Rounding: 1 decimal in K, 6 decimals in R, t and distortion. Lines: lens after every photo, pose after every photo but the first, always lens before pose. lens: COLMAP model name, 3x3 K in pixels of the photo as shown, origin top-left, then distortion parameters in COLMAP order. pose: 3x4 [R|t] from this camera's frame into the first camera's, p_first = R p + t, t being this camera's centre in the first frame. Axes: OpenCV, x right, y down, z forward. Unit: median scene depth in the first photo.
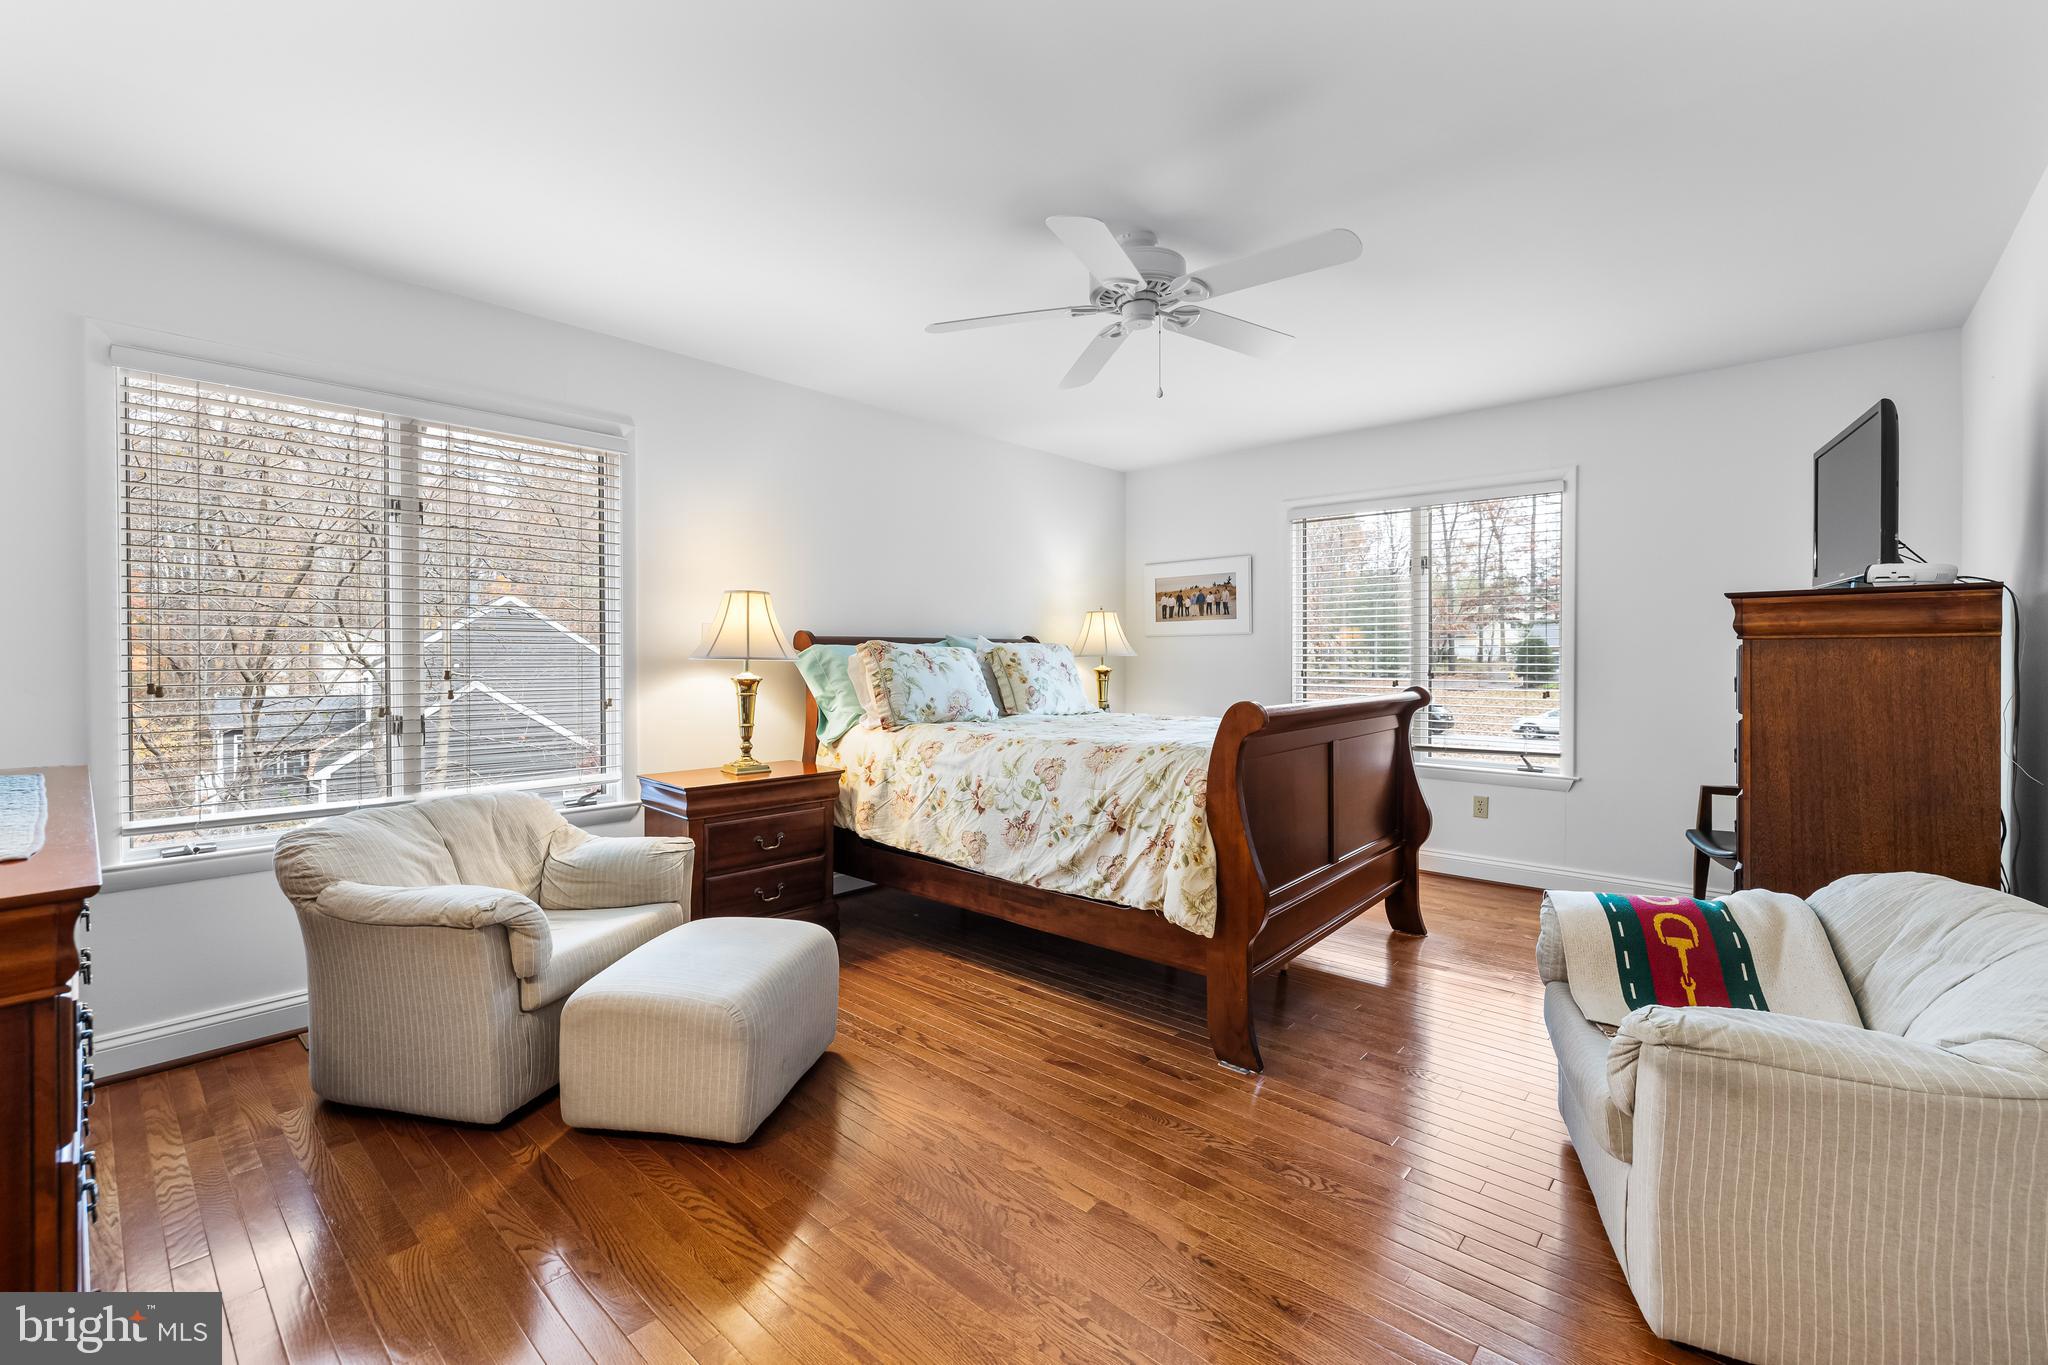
lens RADIAL K [[855.1, 0, 1012.3], [0, 855.1, 662.1], [0, 0, 1]] dist [0.000852, 0.000134]
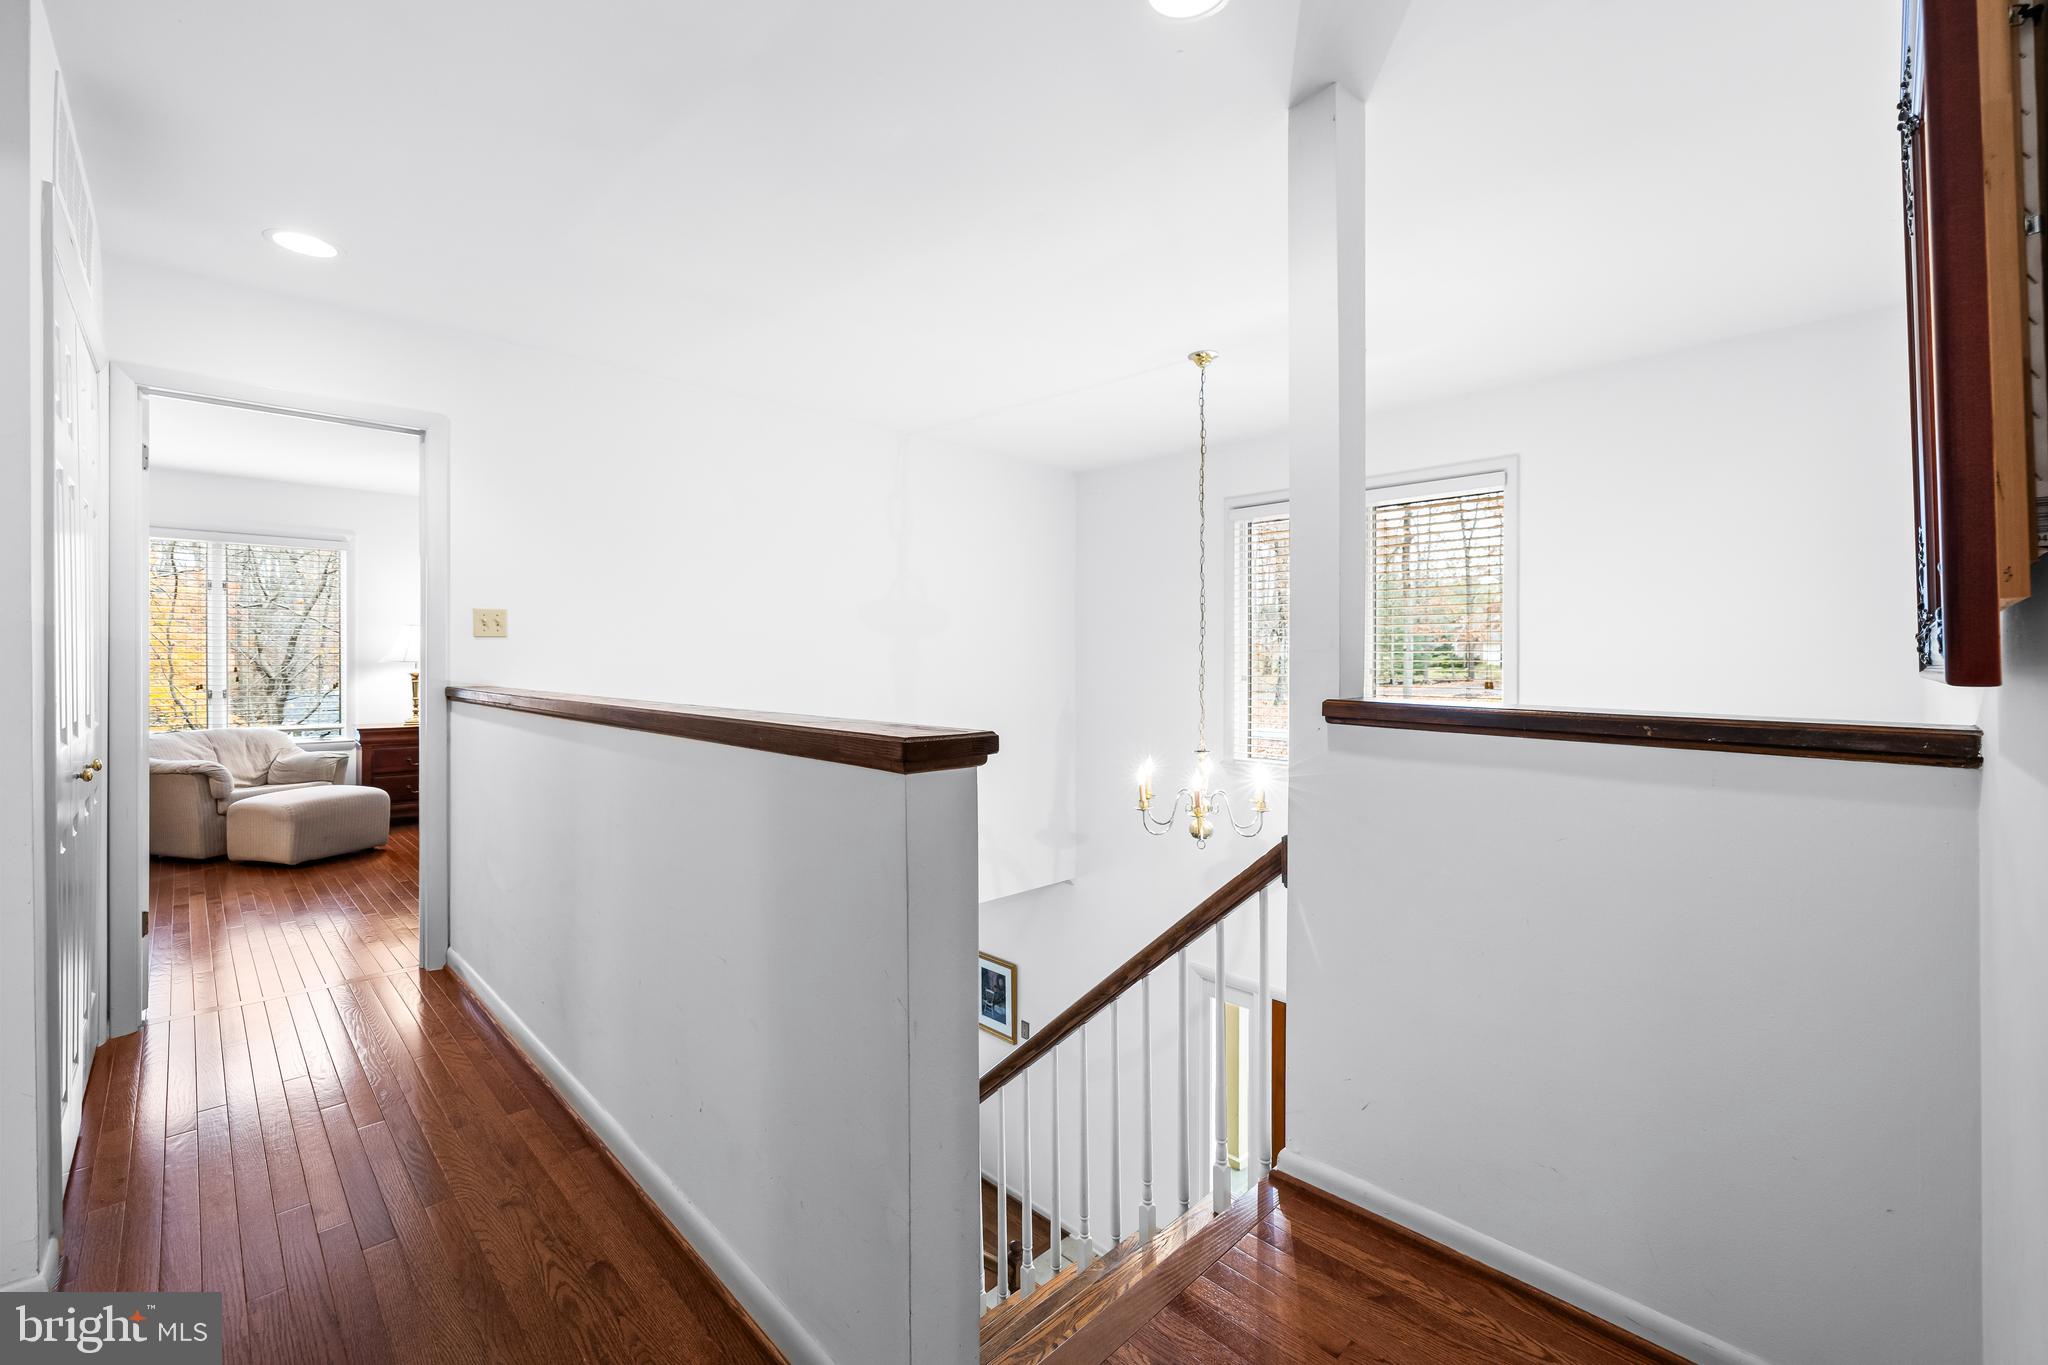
lens RADIAL K [[855.1, 0, 1012.3], [0, 855.1, 662.1], [0, 0, 1]] dist [0.000852, 0.000134]
pose [[0.997907, 0.000923, -0.064652, 1.369889], [-0.001190, 0.999991, -0.004096, 0.002696], [0.064647, 0.004164, 0.997899, -0.935608]]
